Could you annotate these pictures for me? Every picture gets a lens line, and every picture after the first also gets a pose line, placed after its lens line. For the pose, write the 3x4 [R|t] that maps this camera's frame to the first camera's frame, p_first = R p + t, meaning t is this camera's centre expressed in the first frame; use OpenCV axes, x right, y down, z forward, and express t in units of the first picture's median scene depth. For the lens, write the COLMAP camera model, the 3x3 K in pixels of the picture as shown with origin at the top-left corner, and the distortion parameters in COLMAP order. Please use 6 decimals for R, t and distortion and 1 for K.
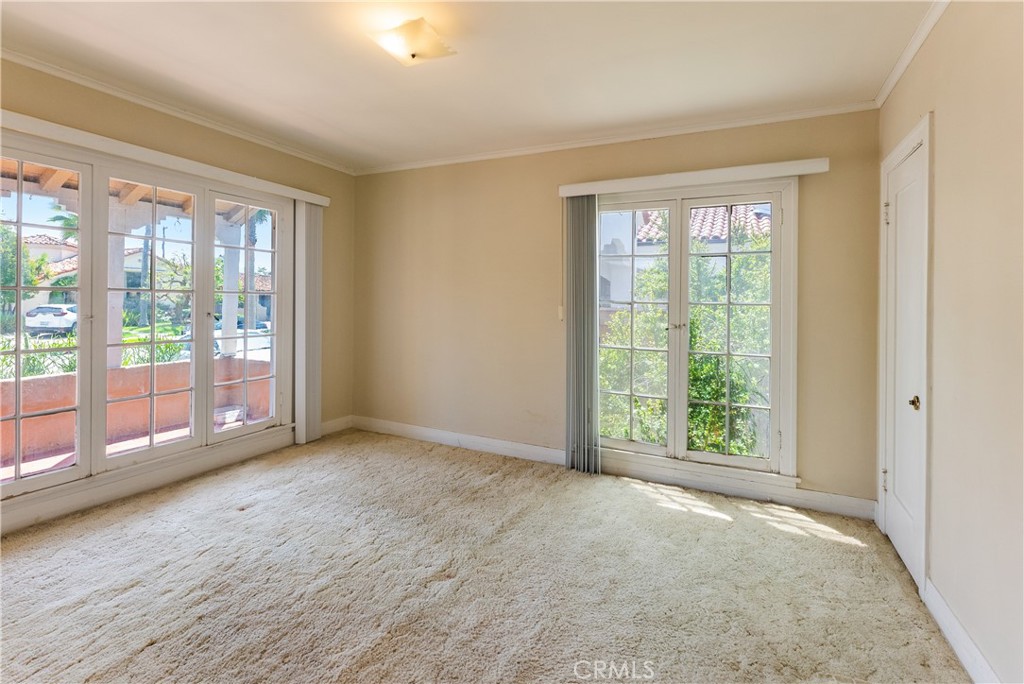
lens RADIAL K [[476.2, 0, 505.3], [0, 476.2, 300.5], [0, 0, 1]] dist [0.002163, 0.000275]
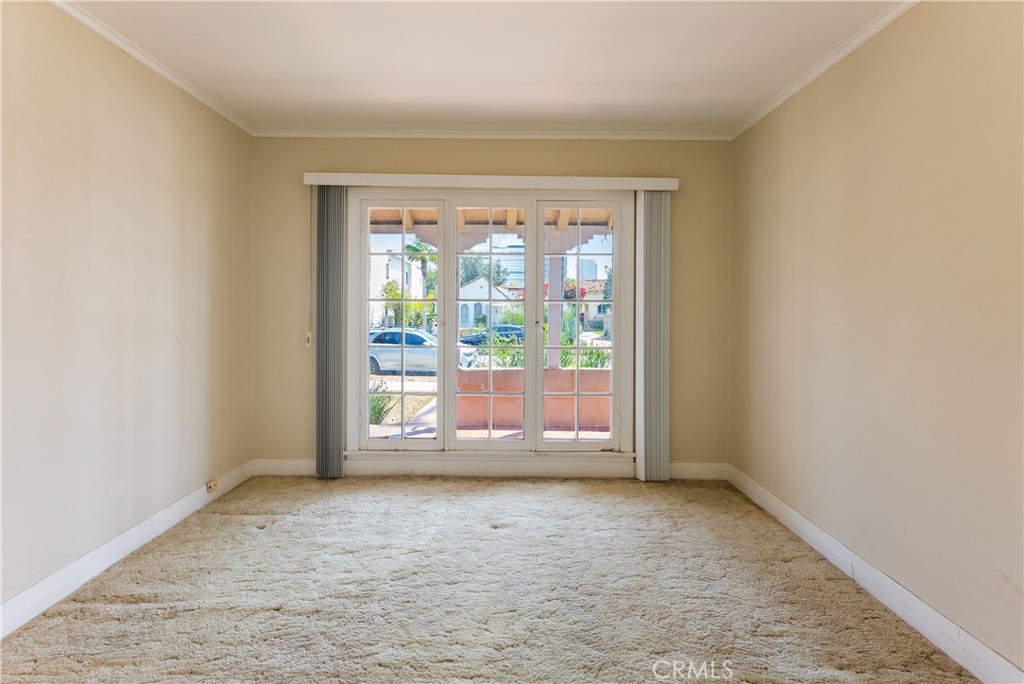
lens RADIAL K [[467.9, 0, 510.8], [0, 467.9, 312.8], [0, 0, 1]] dist [0.000165, -0.000099]
pose [[0.436802, -0.007081, -0.899530, 0.253272], [0.001990, 0.999974, -0.006906, 0.014193], [0.899555, 0.001227, 0.436805, 0.514005]]
